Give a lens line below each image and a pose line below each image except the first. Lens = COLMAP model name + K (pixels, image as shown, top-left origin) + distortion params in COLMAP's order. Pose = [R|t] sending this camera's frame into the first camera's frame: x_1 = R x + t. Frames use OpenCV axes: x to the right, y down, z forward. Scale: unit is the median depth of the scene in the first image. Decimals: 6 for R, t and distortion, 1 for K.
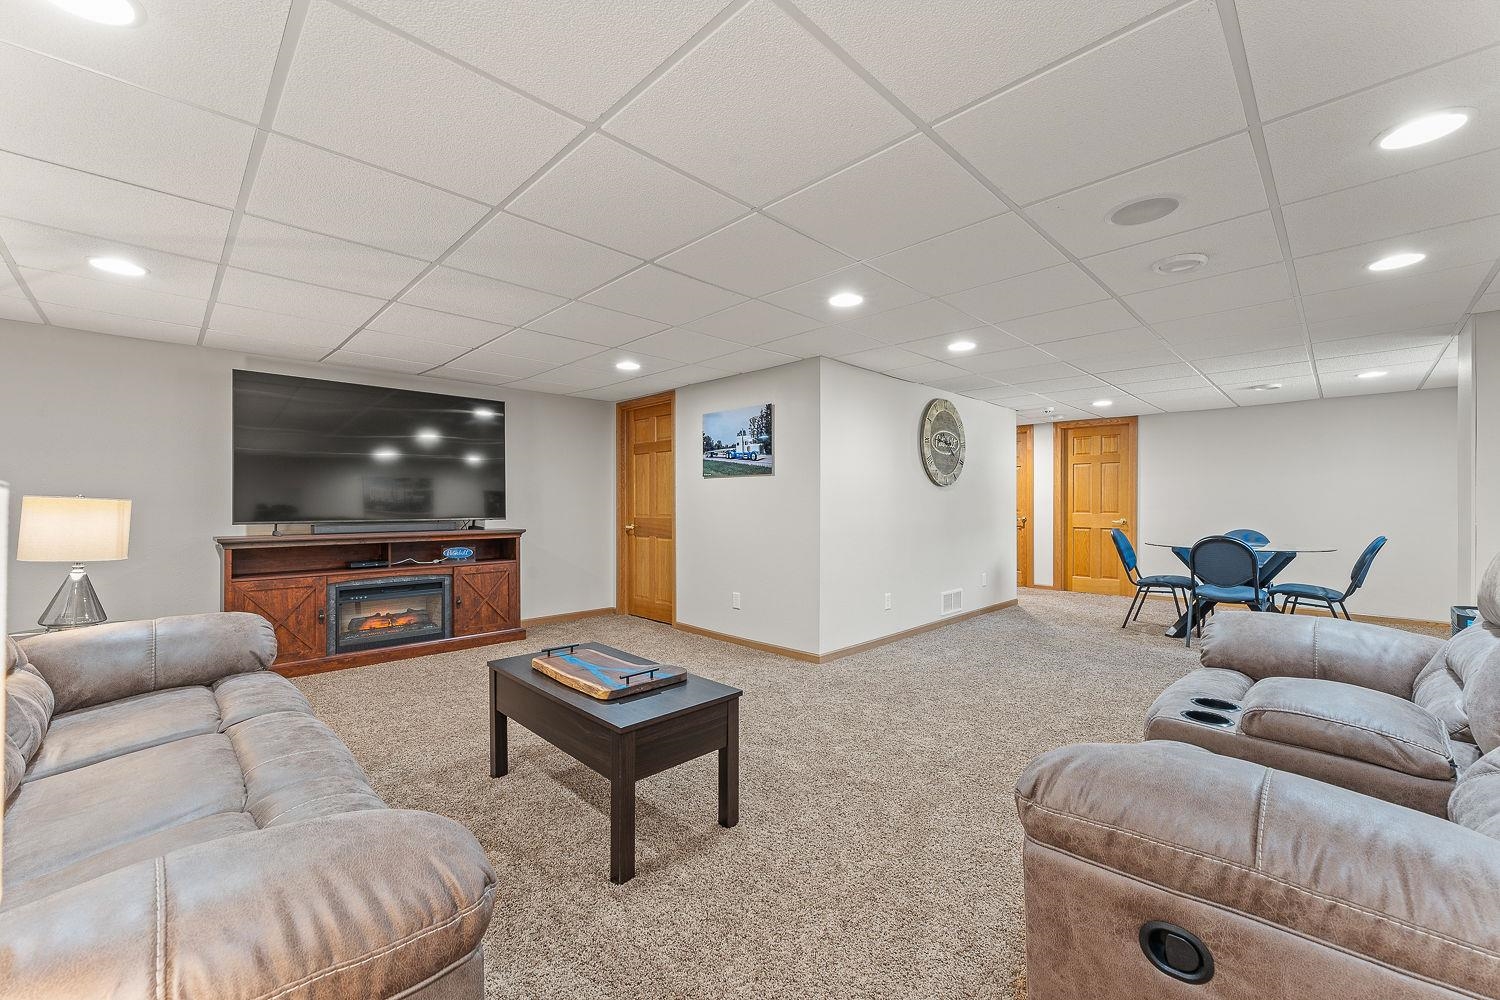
lens RADIAL K [[595.9, 0, 747.5], [0, 595.9, 502.6], [0, 0, 1]] dist [-0.001089, -0.000859]
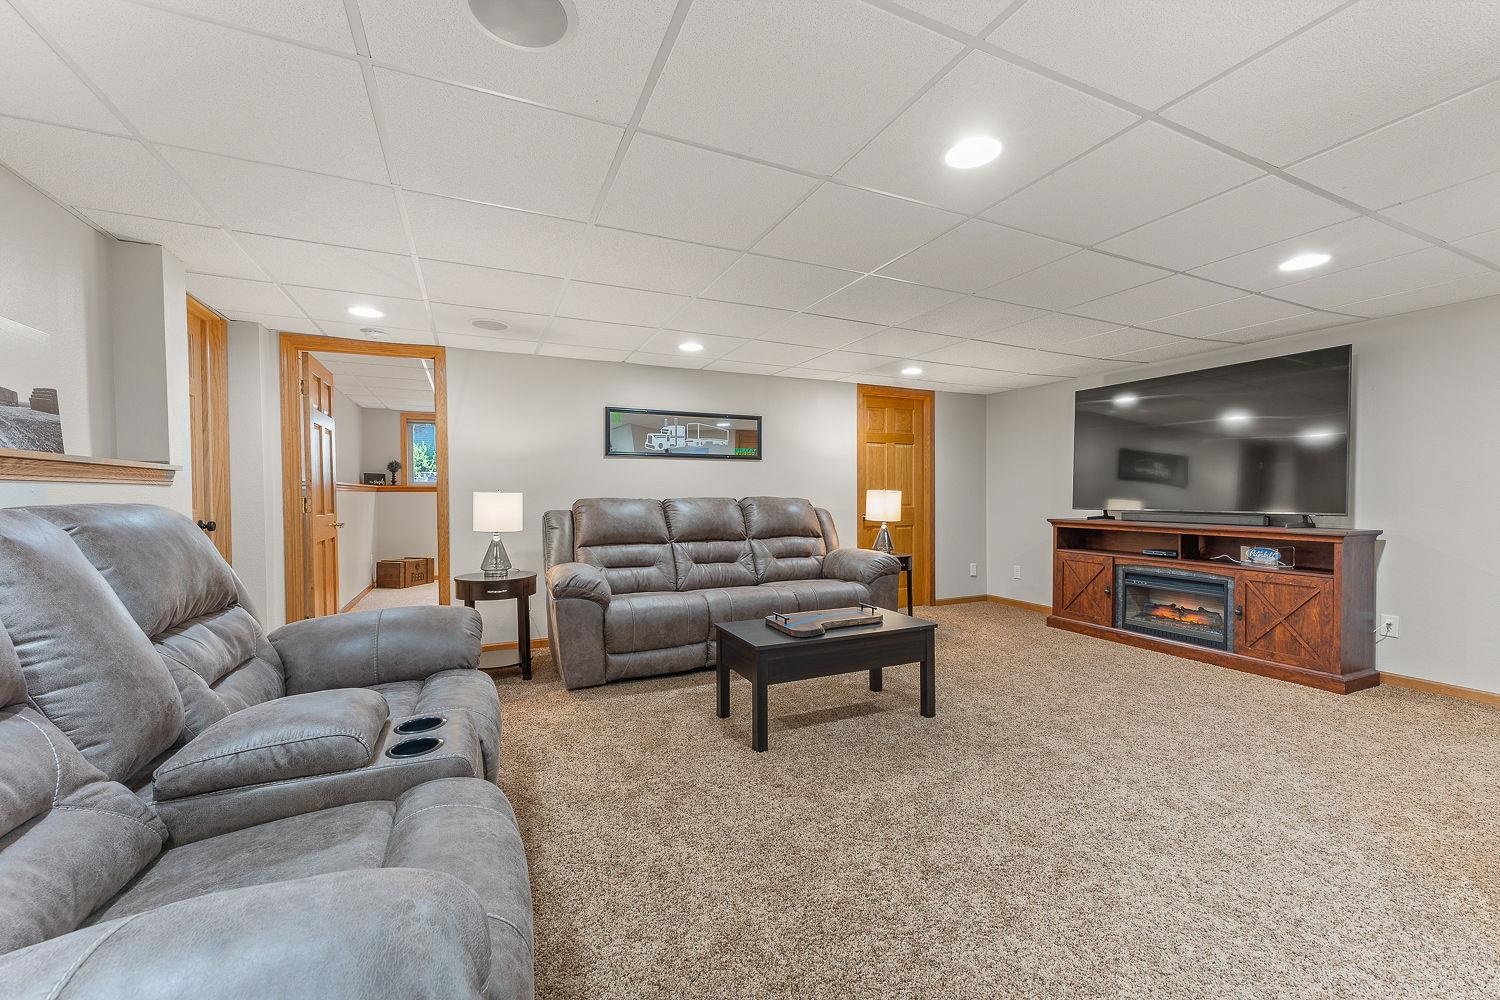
lens RADIAL K [[595.9, 0, 754.0], [0, 595.9, 498.5], [0, 0, 1]] dist [-0.001089, -0.000859]
pose [[-0.326452, 0.015256, -0.945091, 0.537896], [0.004341, 0.999883, 0.014641, -0.007992], [0.945204, 0.000677, -0.326480, 0.652245]]
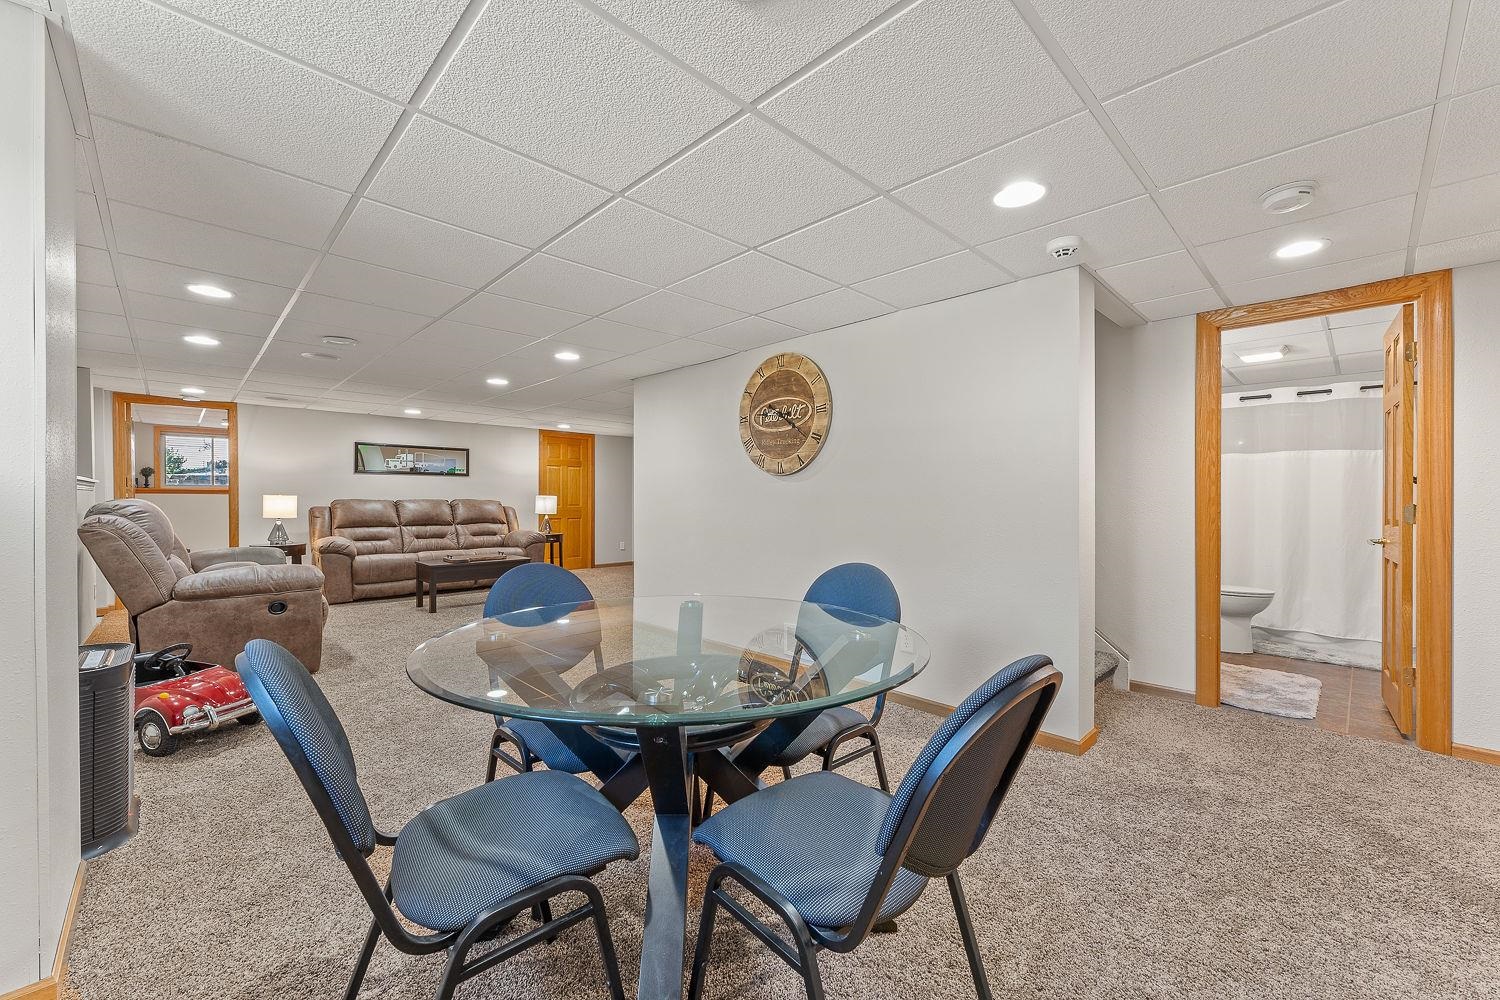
lens RADIAL K [[595.9, 0, 752.3], [0, 595.9, 498.4], [0, 0, 1]] dist [-0.001089, -0.000859]
pose [[0.003908, 0.006541, -0.999971, 1.224369], [-0.005128, 0.999966, 0.006521, -0.012984], [0.999979, 0.005102, 0.003942, 1.116105]]
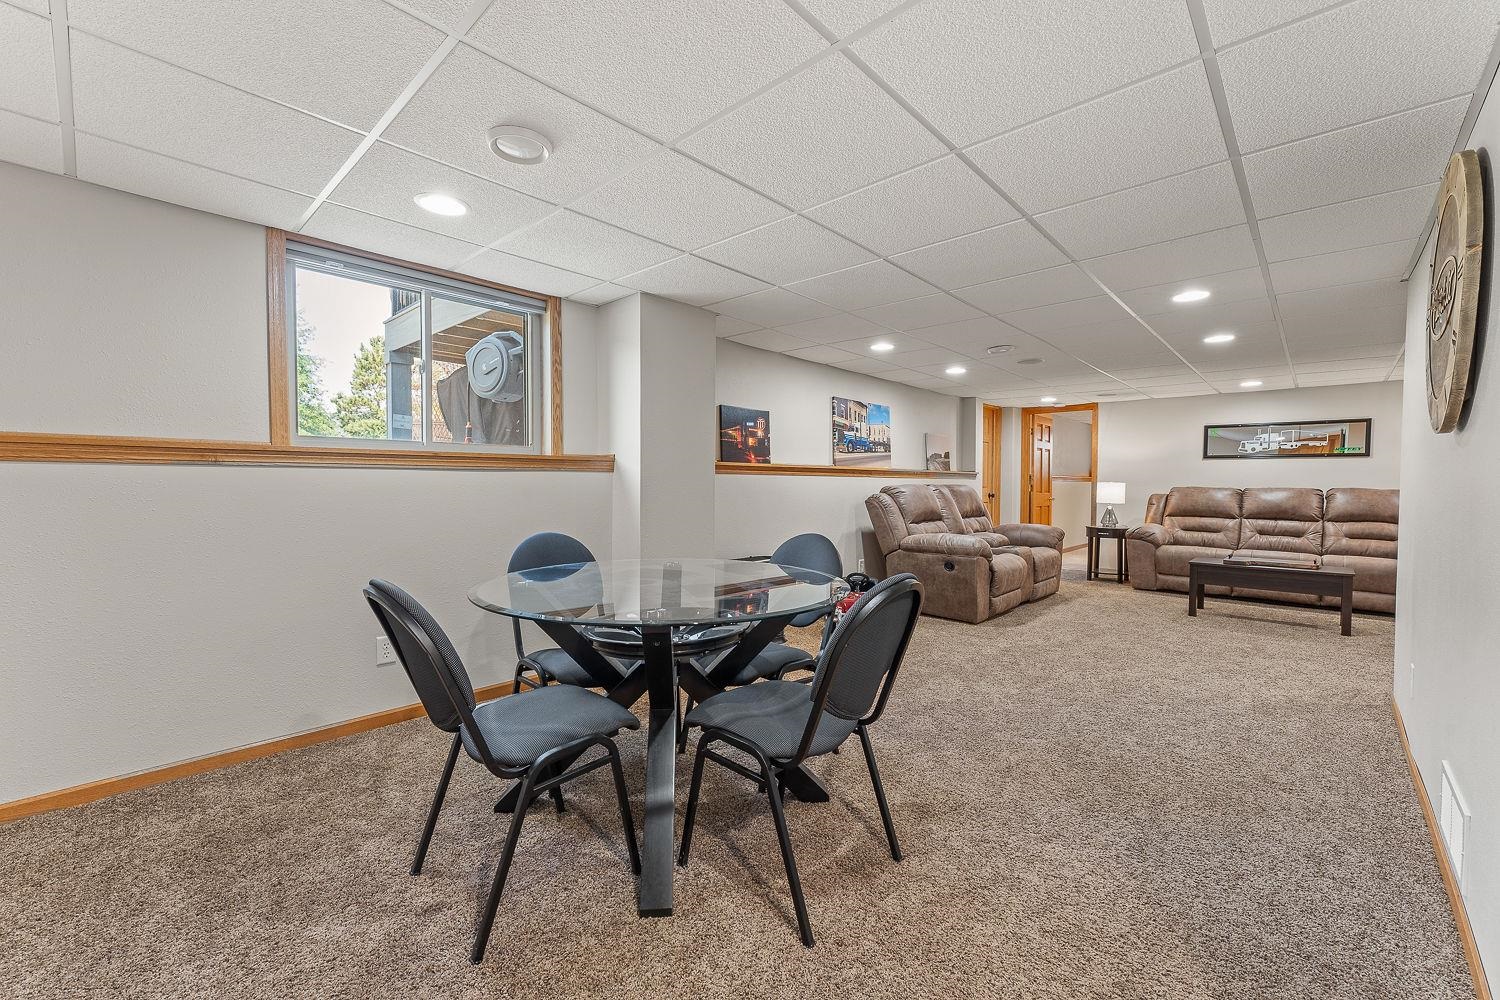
lens RADIAL K [[595.9, 0, 741.4], [0, 595.9, 504.1], [0, 0, 1]] dist [-0.001089, -0.000859]
pose [[-0.999463, 0.000129, -0.032757, 0.858686], [-0.001199, 0.999178, 0.040518, -0.011084], [0.032735, 0.040536, -0.998642, 1.498002]]
